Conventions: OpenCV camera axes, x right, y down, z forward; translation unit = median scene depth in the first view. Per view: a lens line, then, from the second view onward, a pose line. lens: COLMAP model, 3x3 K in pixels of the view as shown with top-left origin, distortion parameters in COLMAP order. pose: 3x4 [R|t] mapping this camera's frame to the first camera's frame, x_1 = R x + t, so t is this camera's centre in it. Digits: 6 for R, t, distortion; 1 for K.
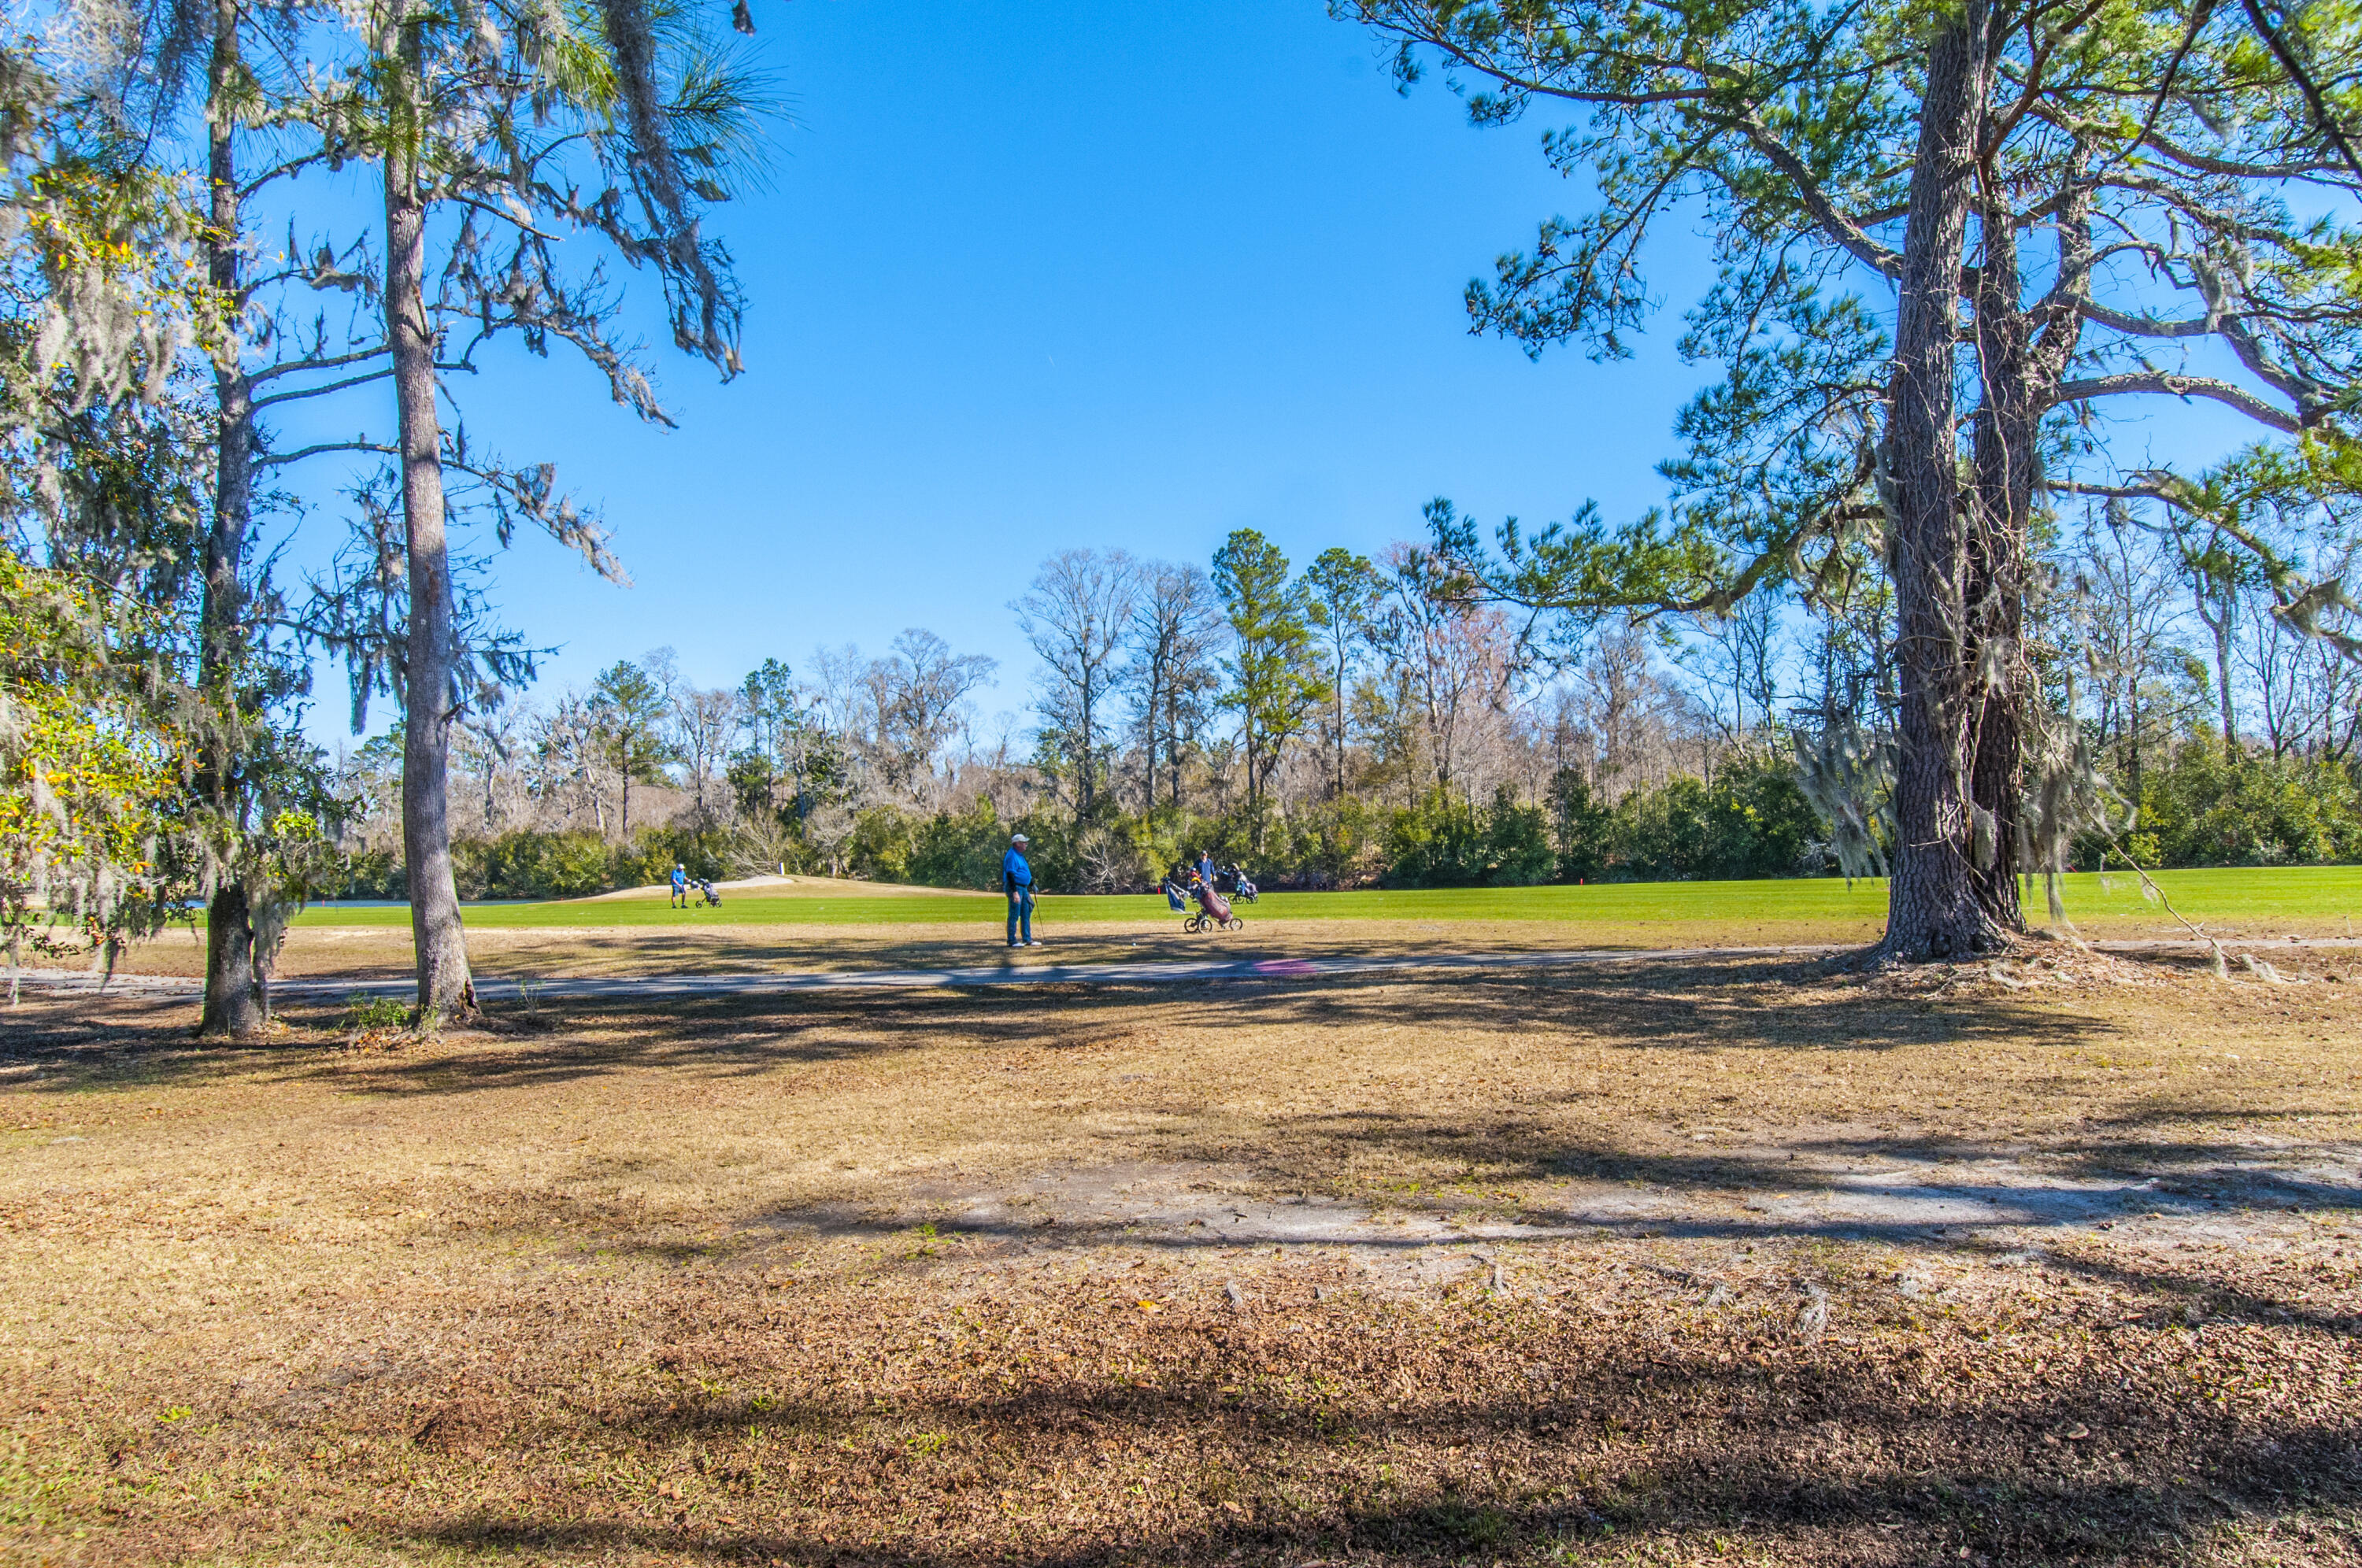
lens RADIAL K [[1409.5, 0, 1242.4], [0, 1409.5, 812.7], [0, 0, 1]] dist [-0.006637, -0.002284]
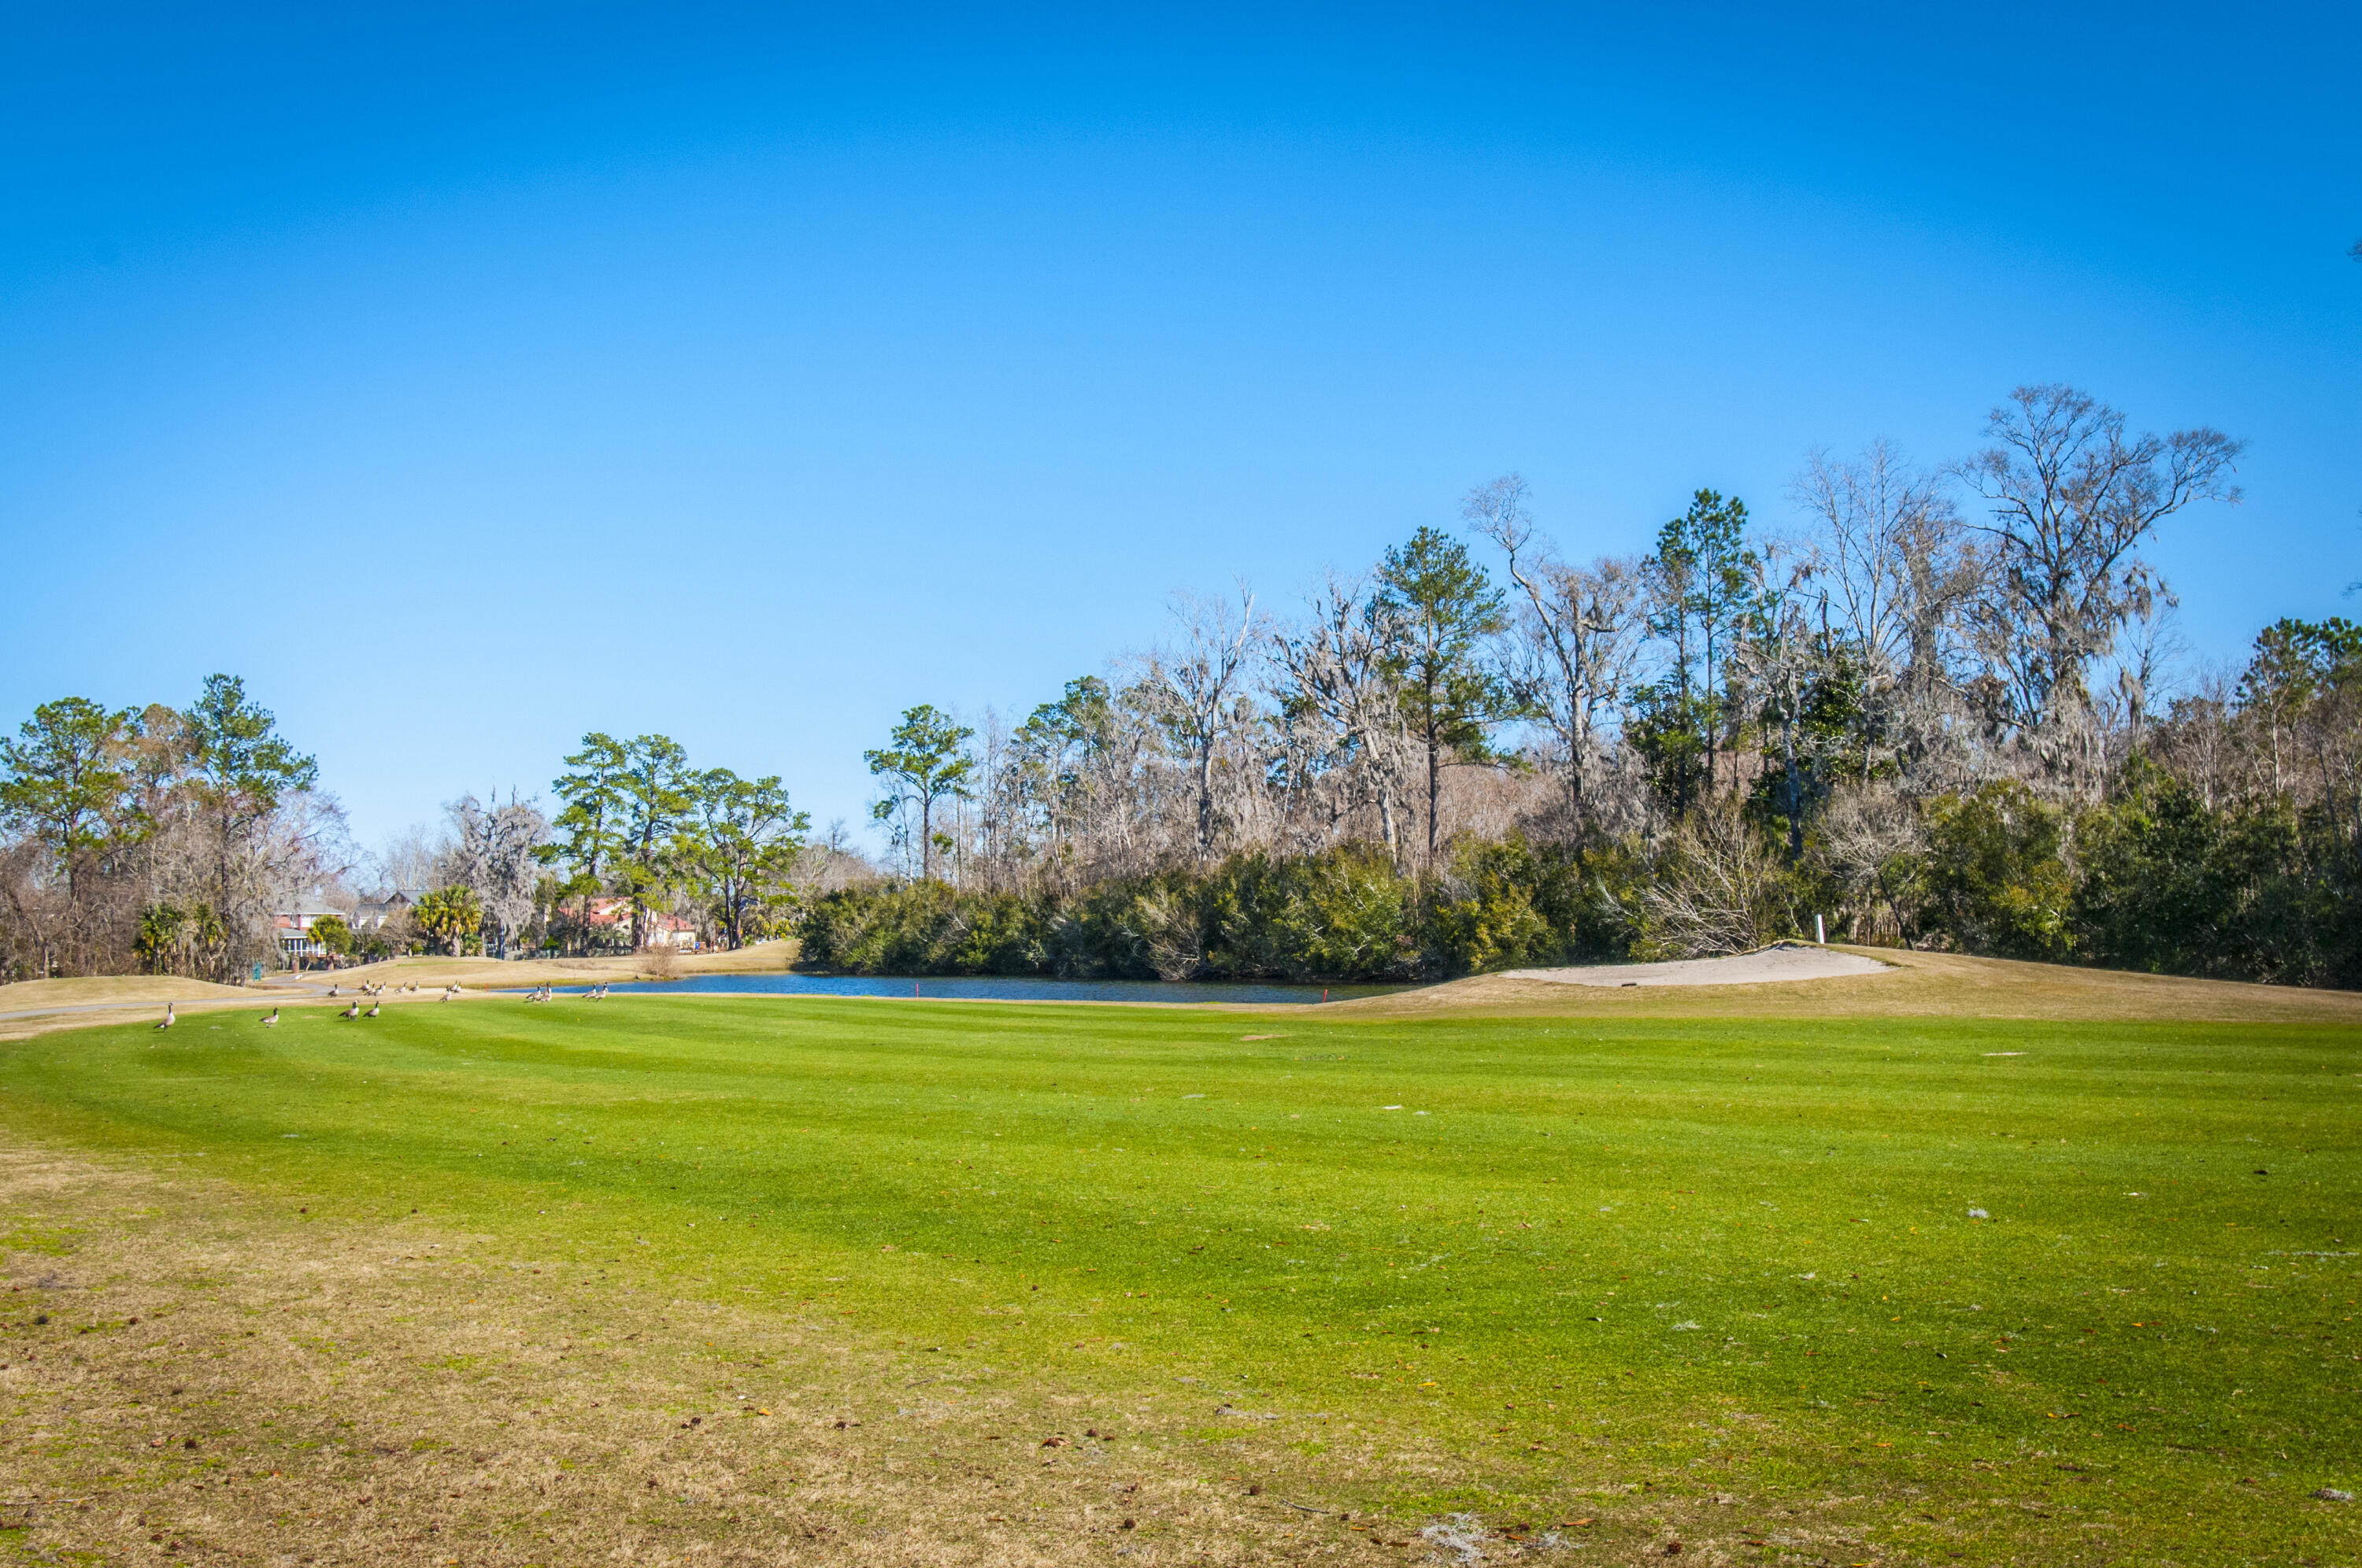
lens RADIAL K [[2364.4, 0, 1224.3], [0, 2364.4, 821.3], [0, 0, 1]] dist [0.012732, 0.000000]
pose [[0.880873, -0.016668, -0.473060, -0.100320], [0.015254, 0.999860, -0.006827, 0.007141], [0.473108, -0.001203, 0.881004, 0.208760]]
